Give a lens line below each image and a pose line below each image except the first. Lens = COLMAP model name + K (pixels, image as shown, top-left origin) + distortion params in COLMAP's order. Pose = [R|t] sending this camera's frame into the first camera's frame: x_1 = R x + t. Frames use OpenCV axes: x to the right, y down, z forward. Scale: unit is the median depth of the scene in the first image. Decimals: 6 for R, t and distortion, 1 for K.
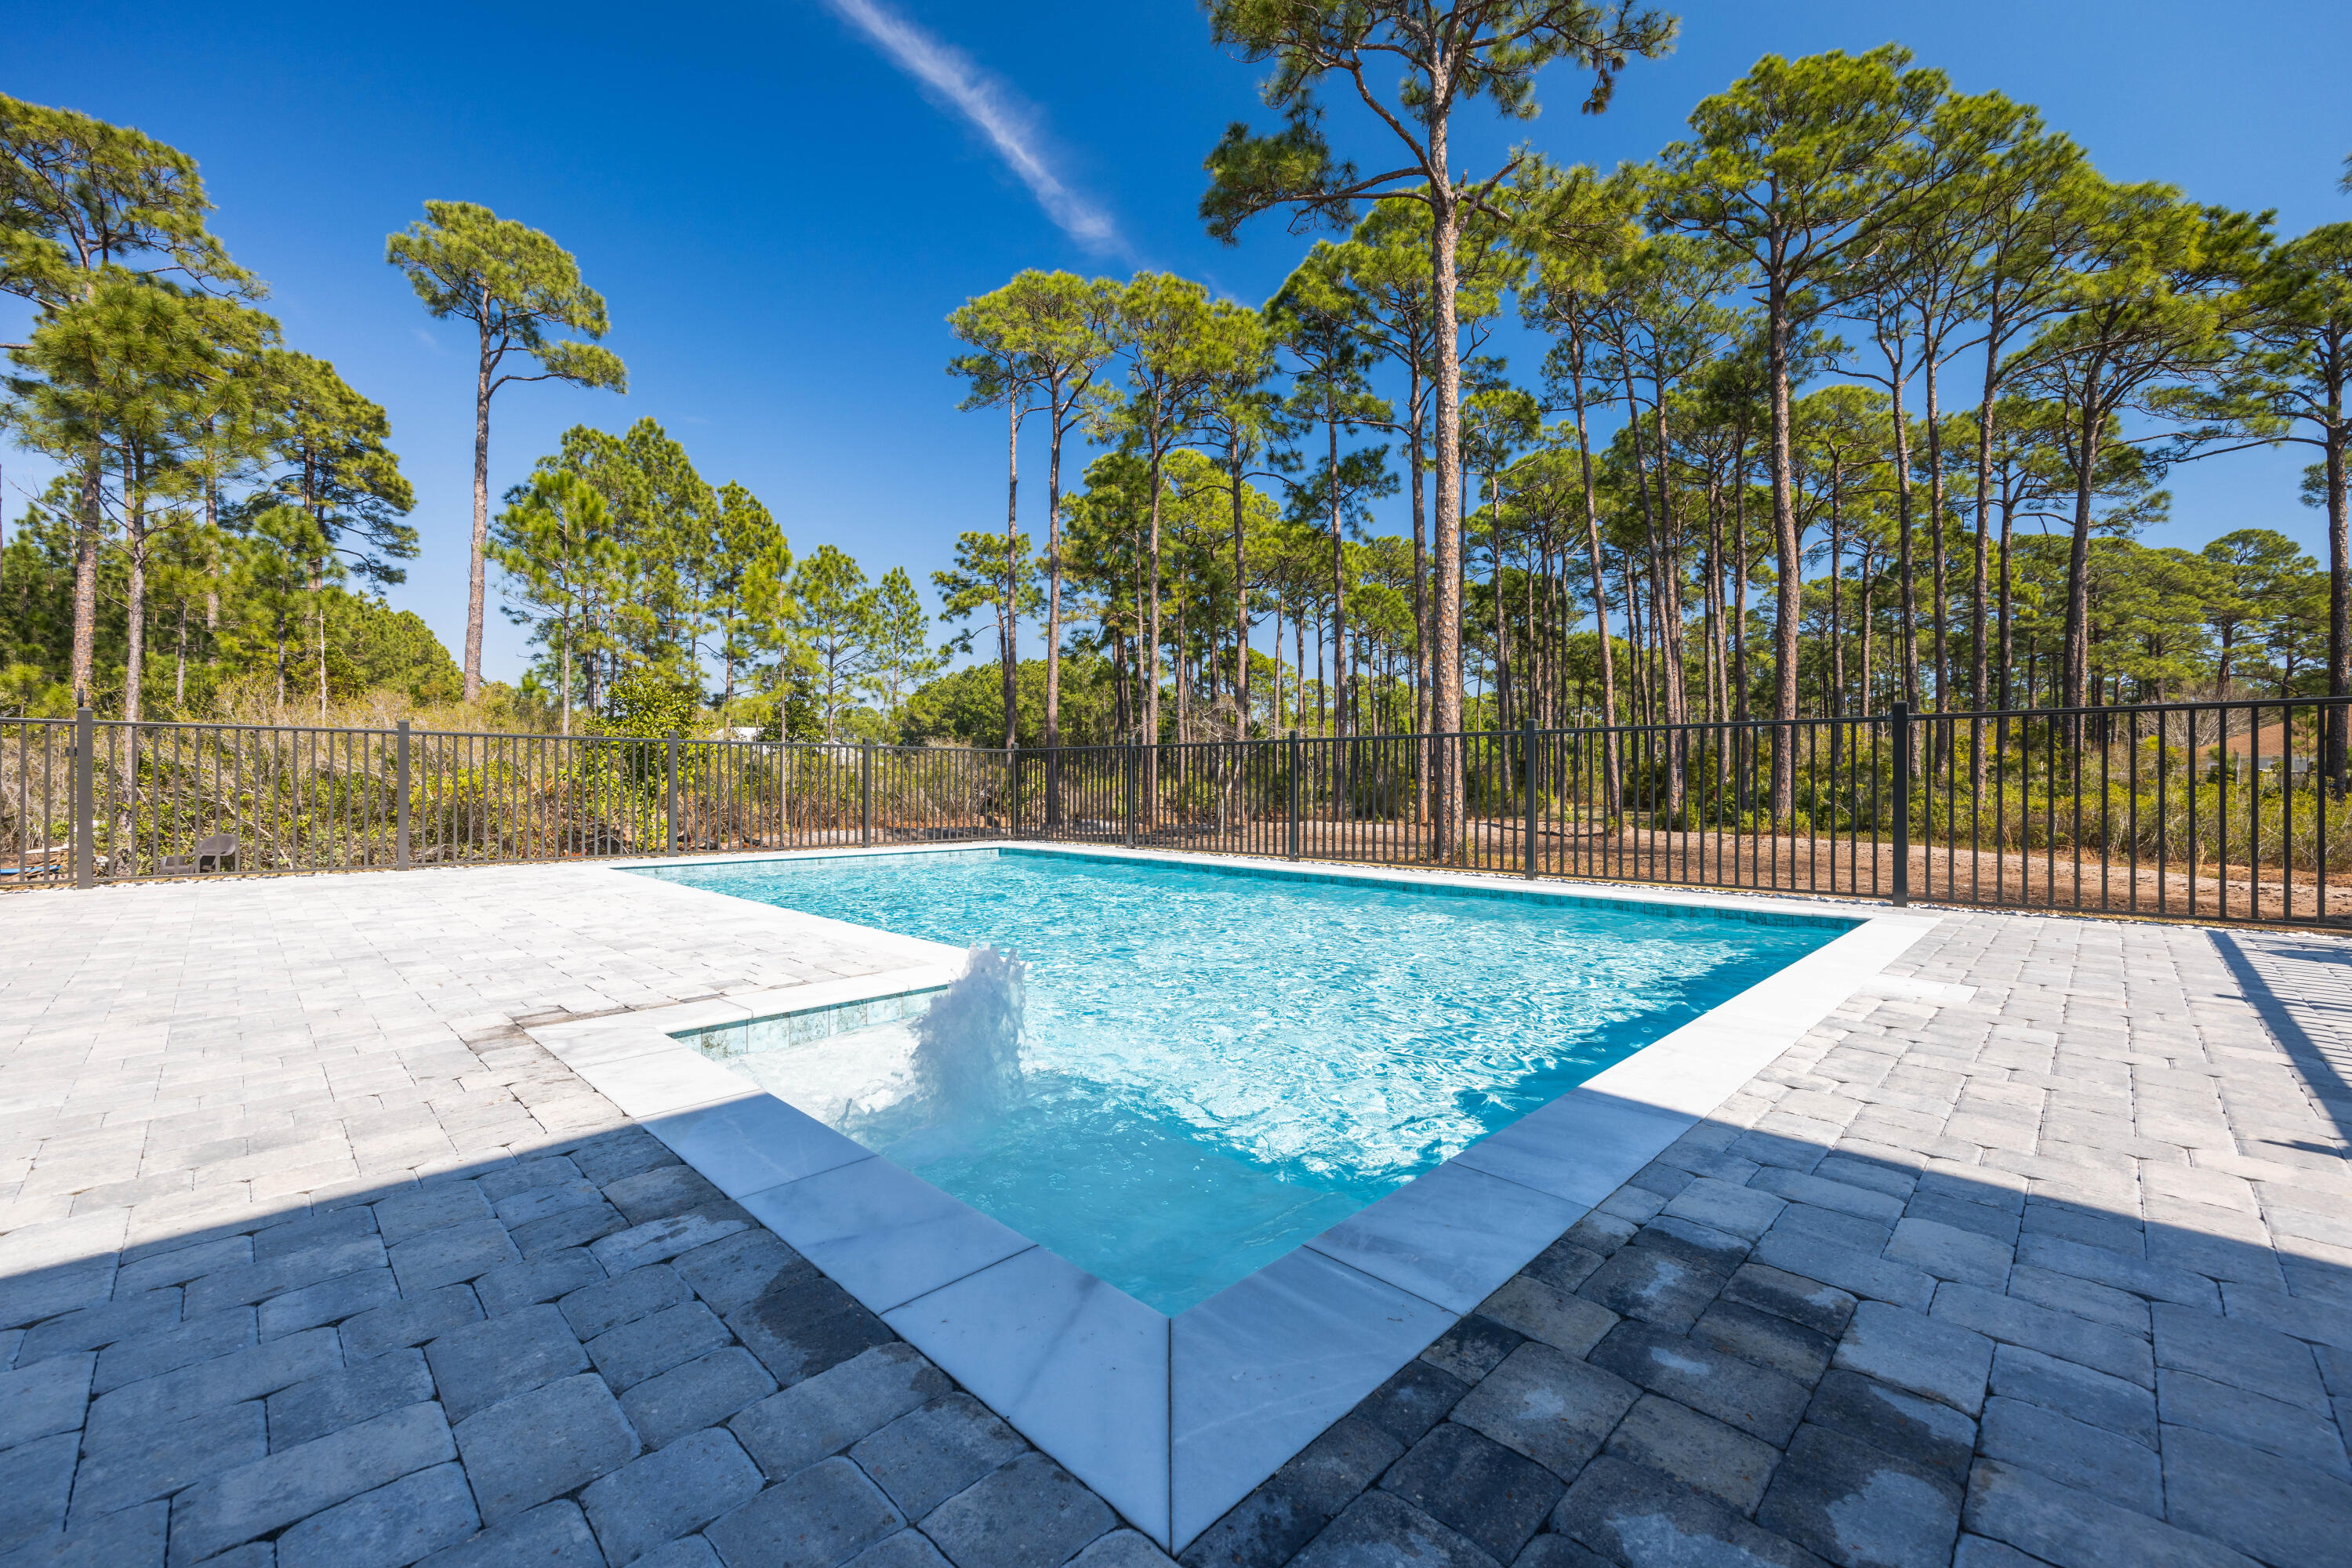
lens RADIAL K [[943.9, 0, 1176.0], [0, 943.9, 784.0], [0, 0, 1]] dist [0.000737, 0.000118]
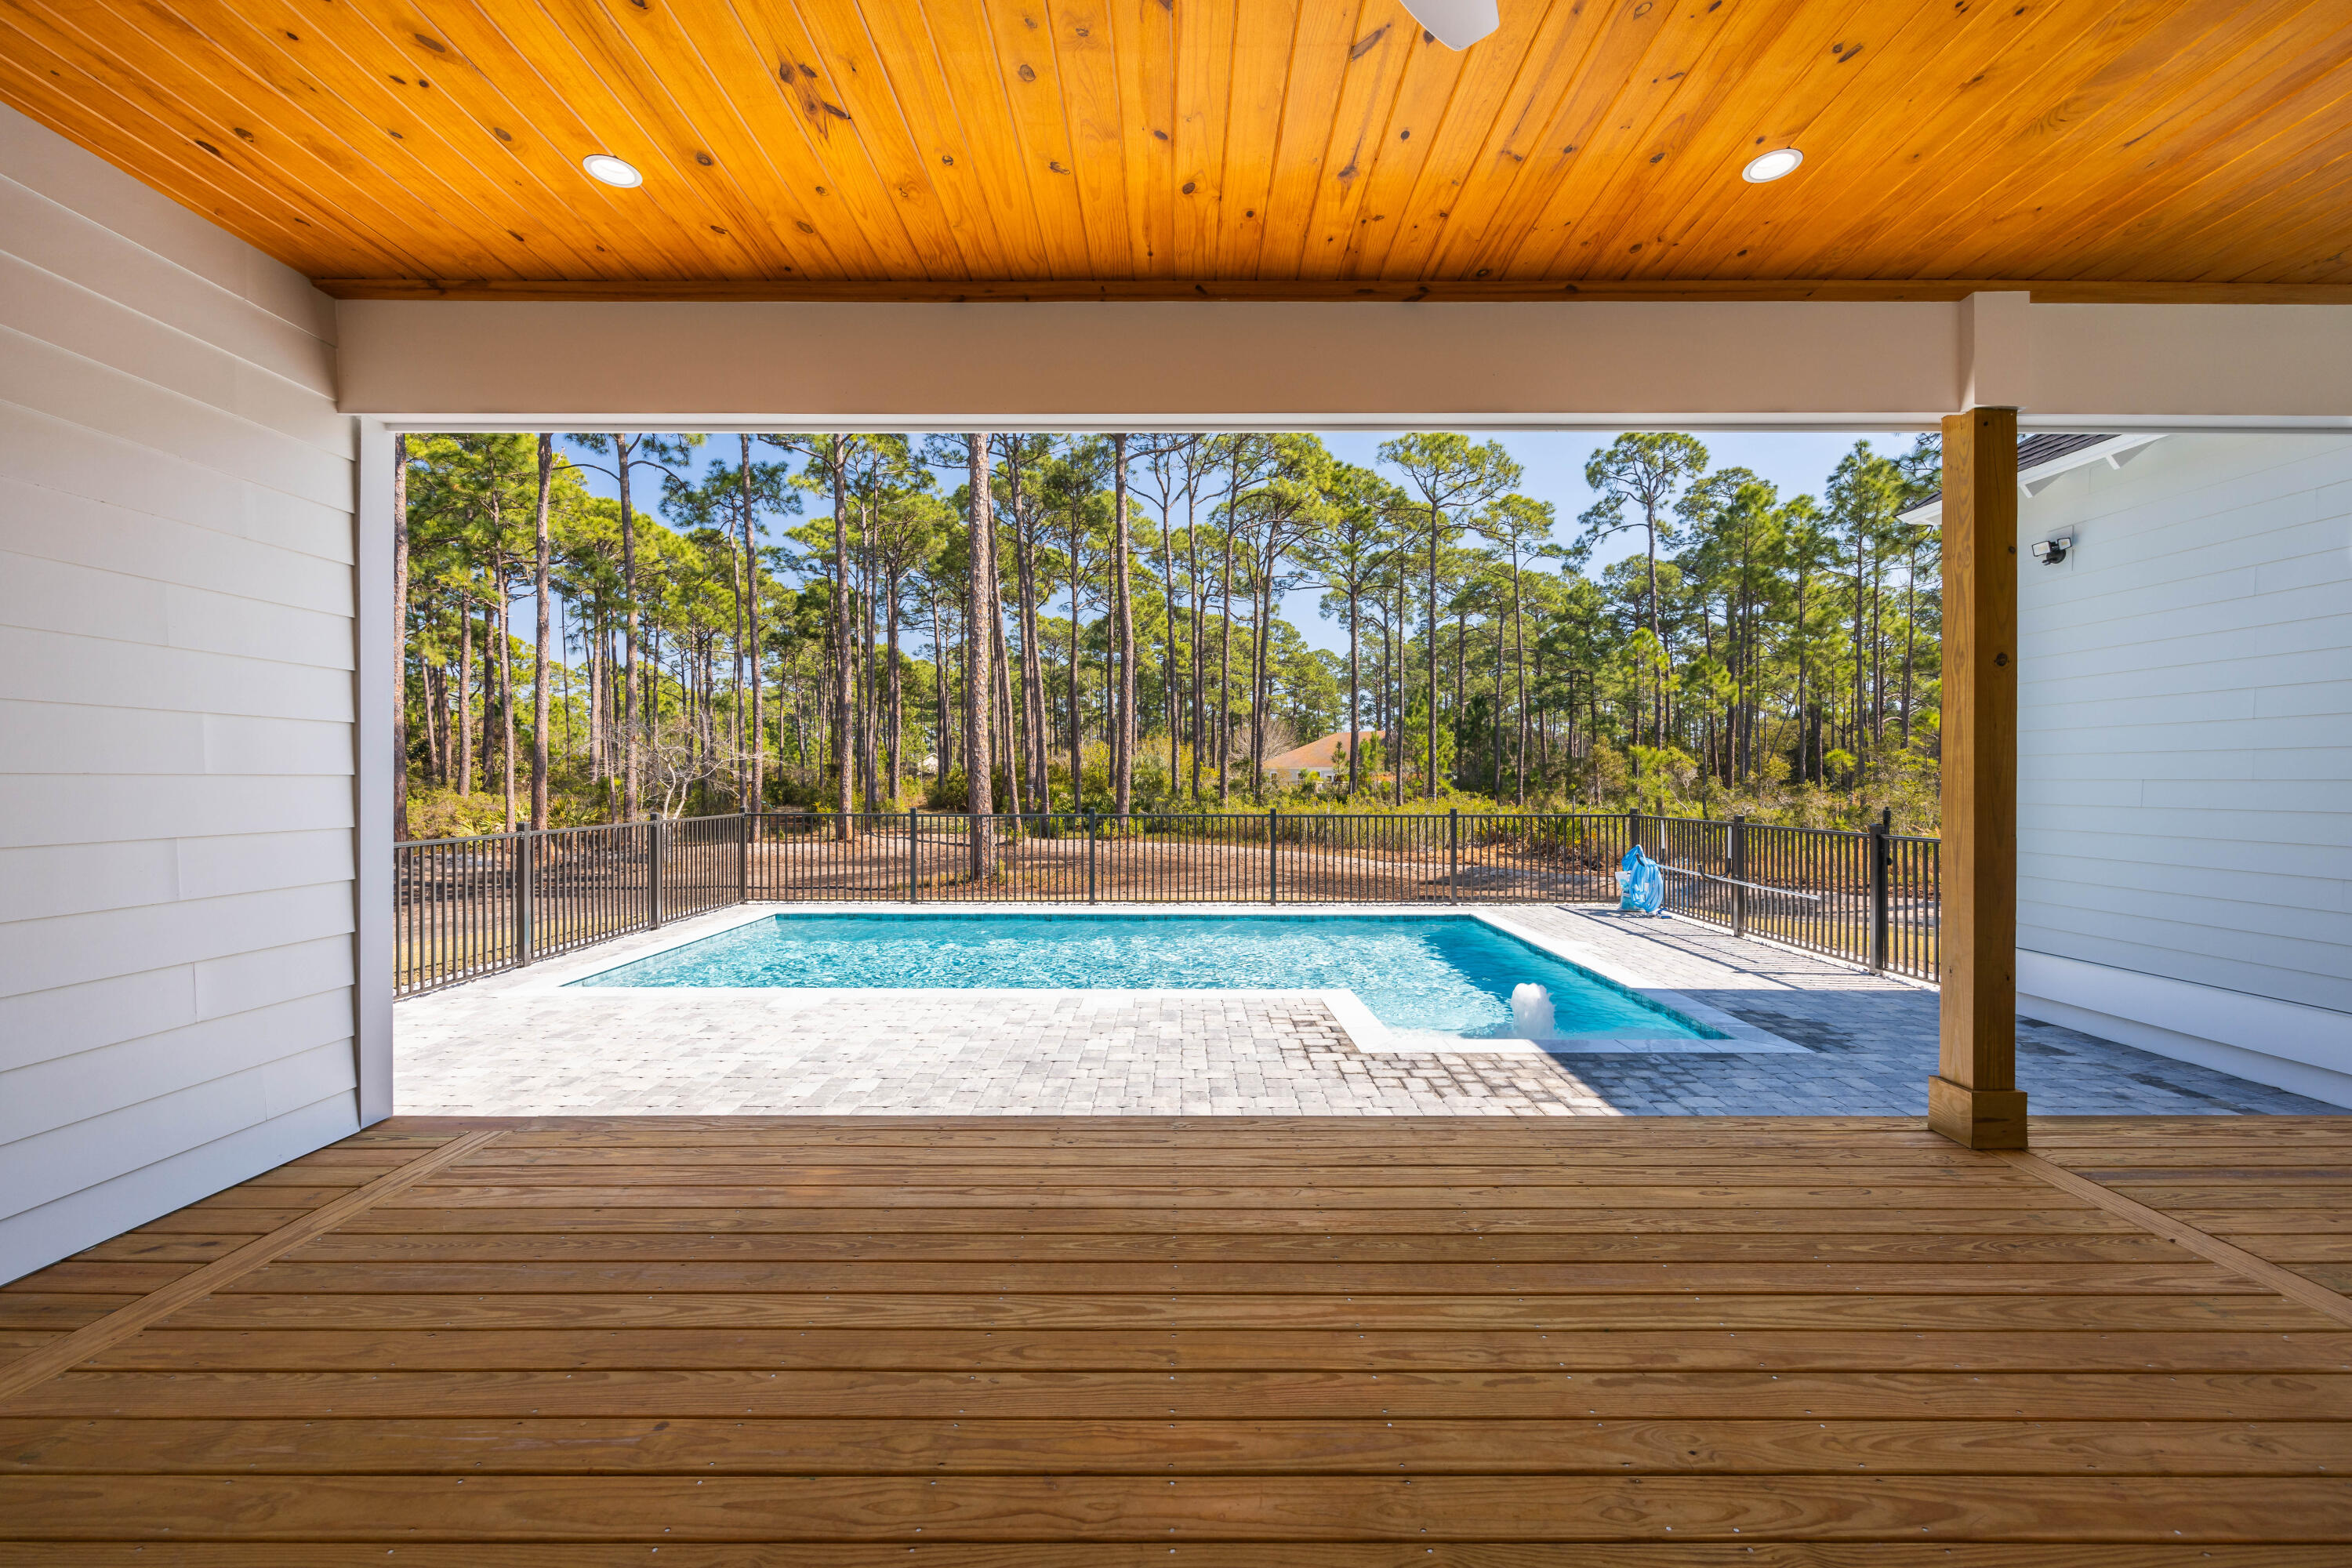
lens RADIAL K [[949.0, 0, 1176.0], [0, 949.0, 784.0], [0, 0, 1]] dist [-0.000798, 0.000381]
pose [[0.717029, -0.006178, 0.697016, -0.185336], [0.000946, 0.999968, 0.007890, -0.025922], [-0.697043, -0.004998, 0.717012, -0.013551]]
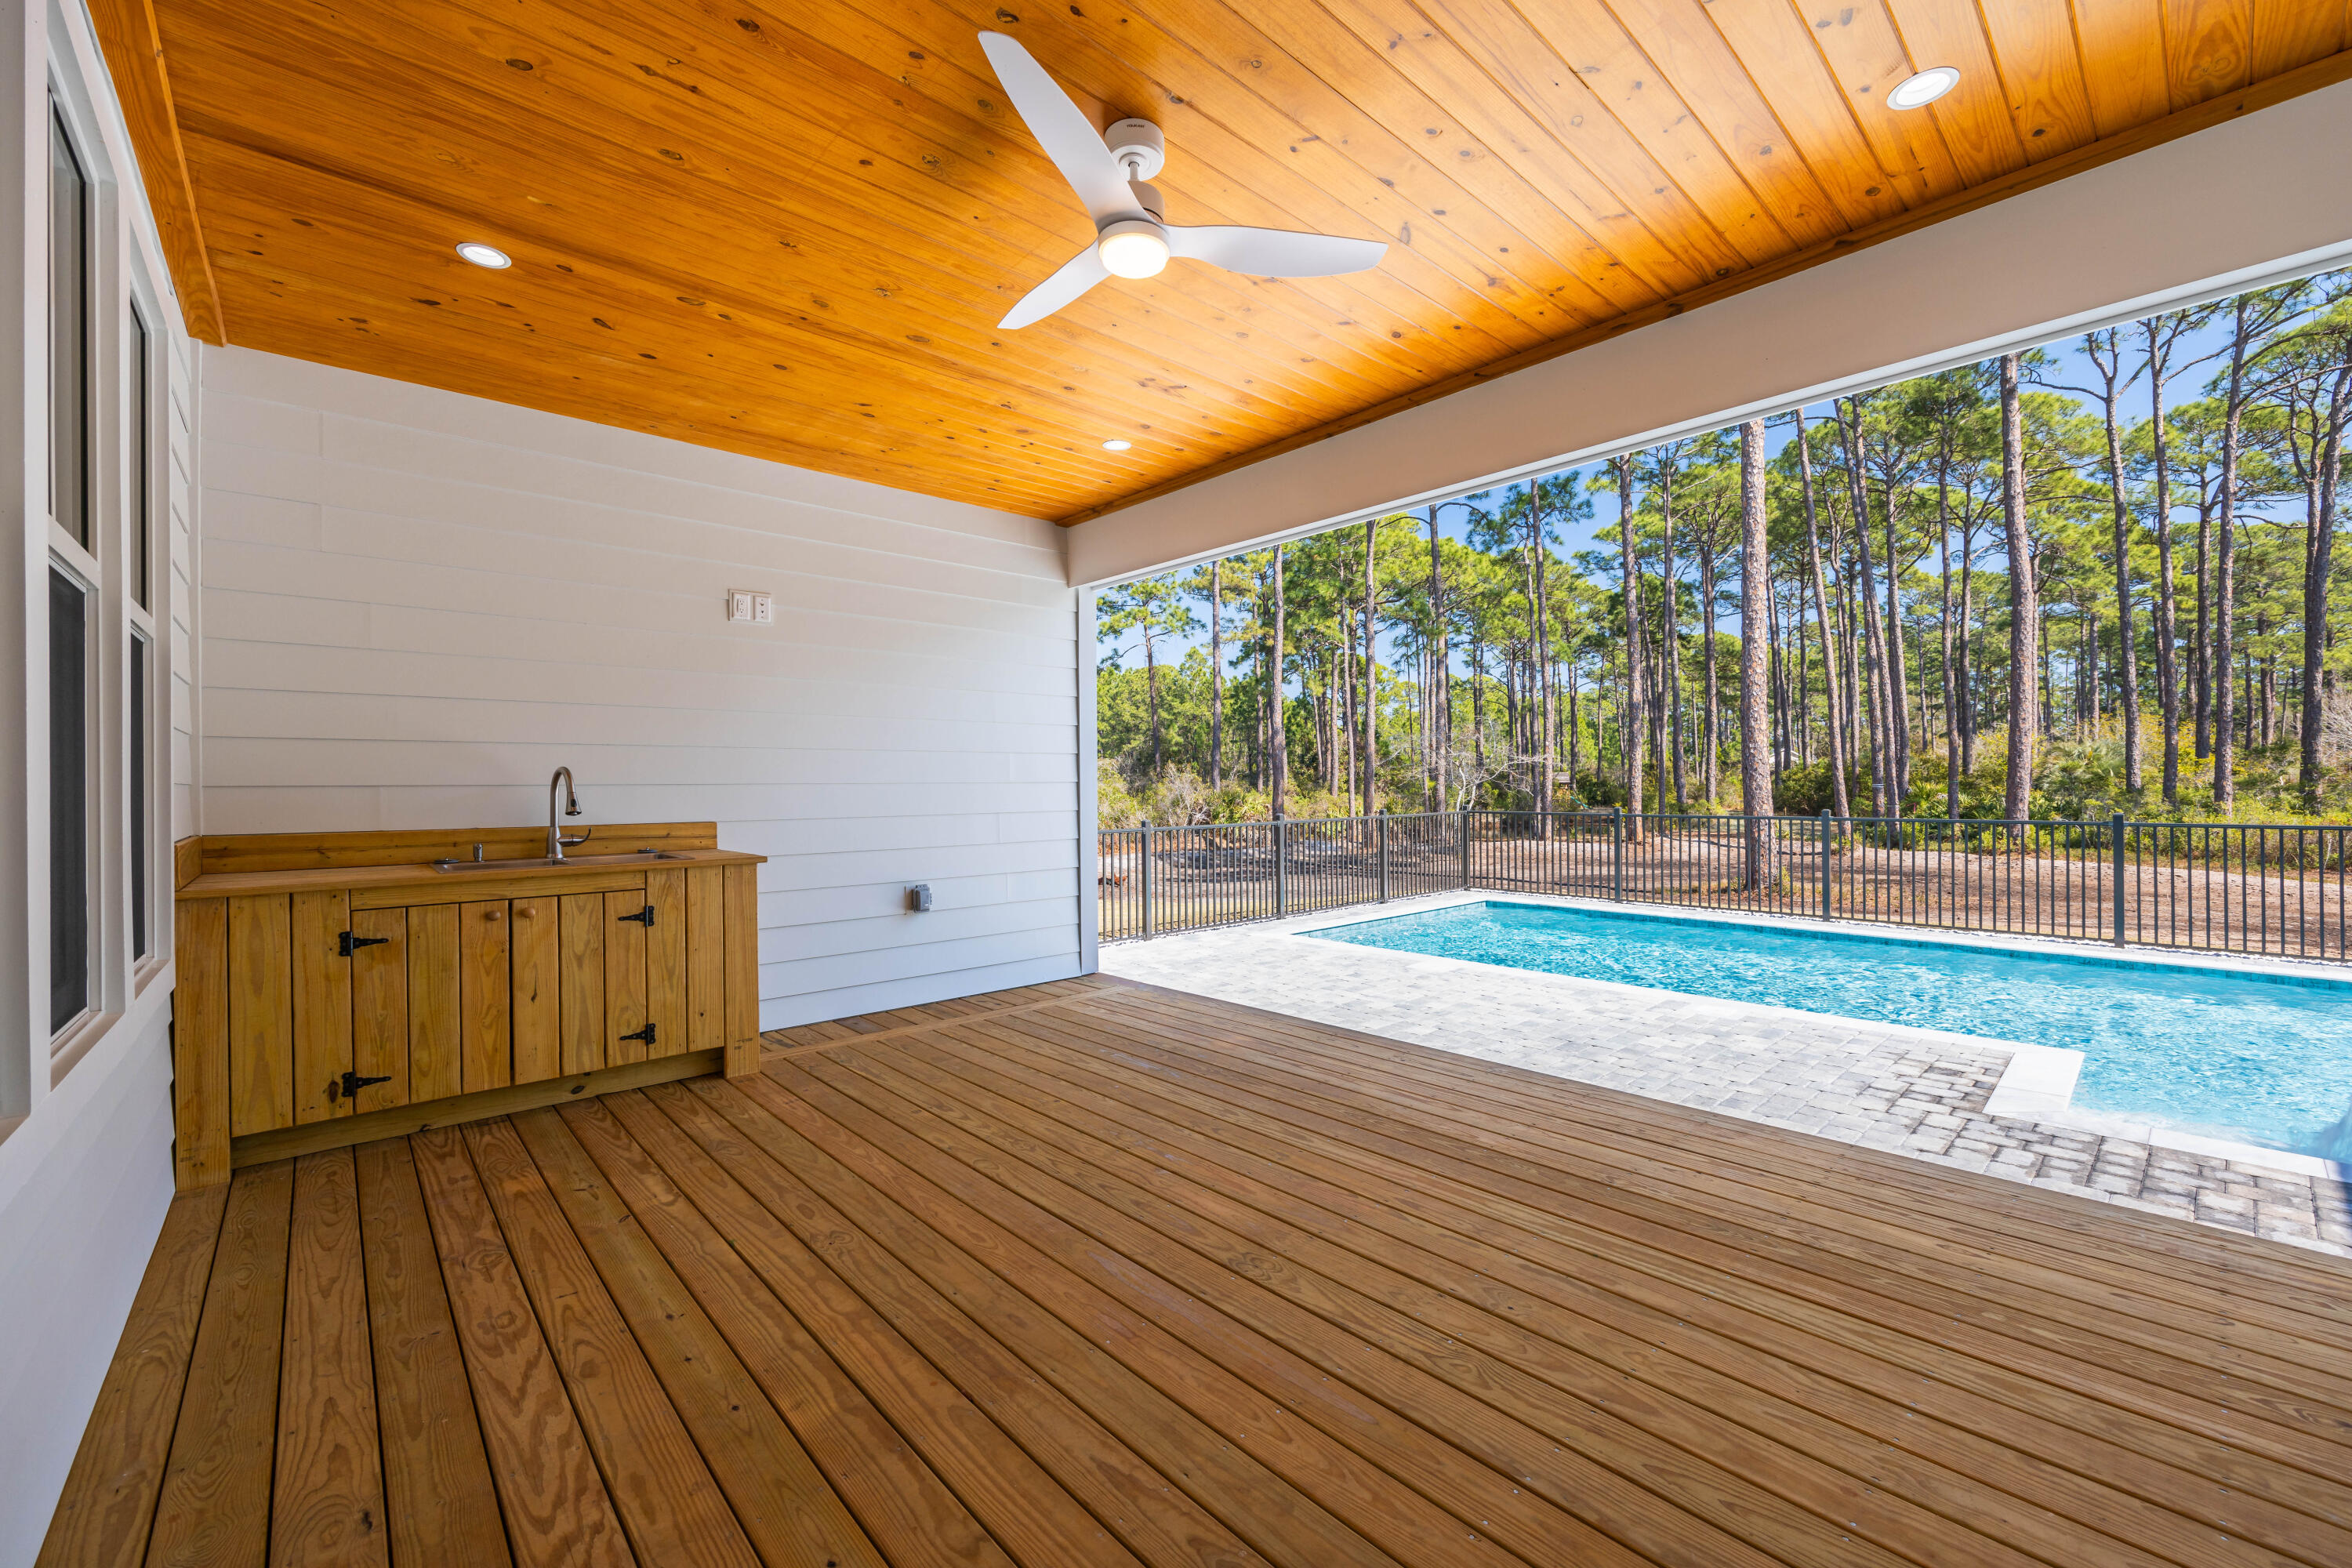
lens RADIAL K [[945.0, 0, 1176.0], [0, 945.0, 784.0], [0, 0, 1]] dist [-0.001600, 0.000089]
pose [[0.997933, -0.012742, -0.062989, -0.153199], [0.012830, 0.999917, 0.000989, -0.025718], [0.062971, -0.001796, 0.998014, -0.055888]]
